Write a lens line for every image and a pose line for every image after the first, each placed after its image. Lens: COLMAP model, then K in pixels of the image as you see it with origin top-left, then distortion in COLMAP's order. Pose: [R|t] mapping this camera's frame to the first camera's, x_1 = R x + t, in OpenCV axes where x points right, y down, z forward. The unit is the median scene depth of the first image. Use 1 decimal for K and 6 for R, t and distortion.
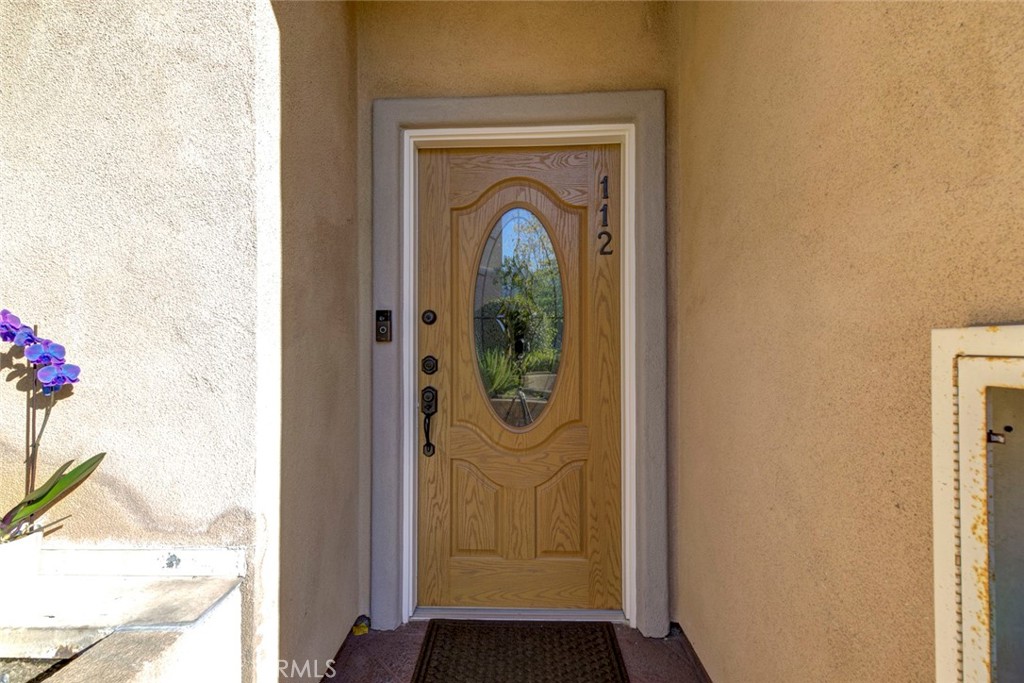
lens RADIAL K [[474.1, 0, 492.8], [0, 474.1, 339.7], [0, 0, 1]] dist [-0.000072, -0.001651]
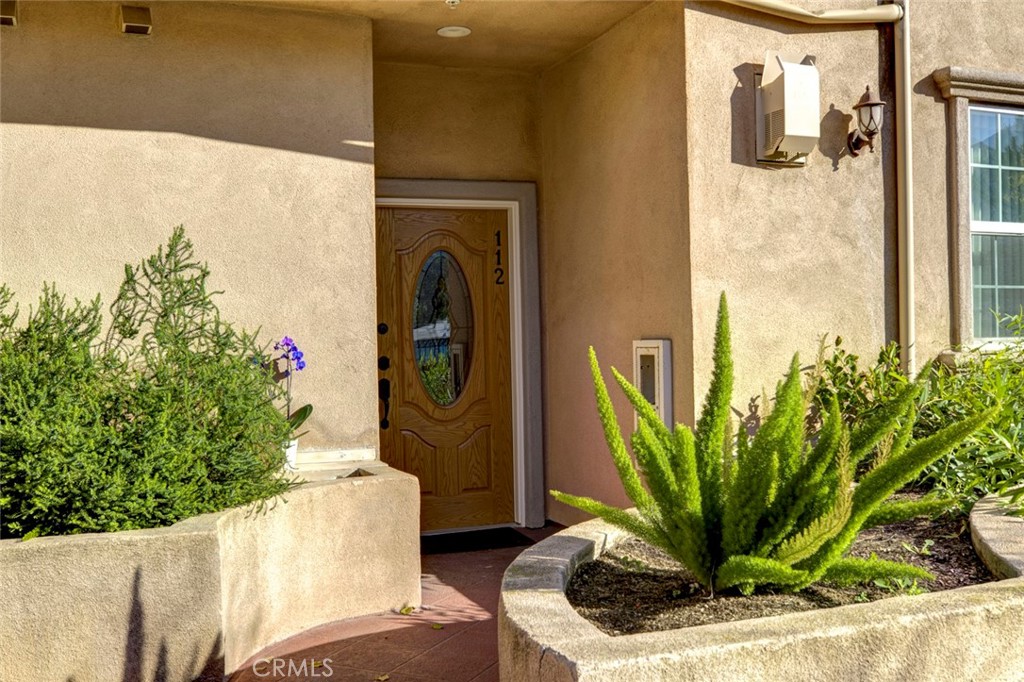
lens RADIAL K [[1012.6, 0, 509.8], [0, 1012.6, 340.4], [0, 0, 1]] dist [-0.032557, 0.000000]
pose [[0.912237, -0.018014, 0.409267, -1.021184], [0.015401, 0.999835, 0.009681, -0.036572], [-0.409374, -0.002528, 0.912363, -1.875626]]
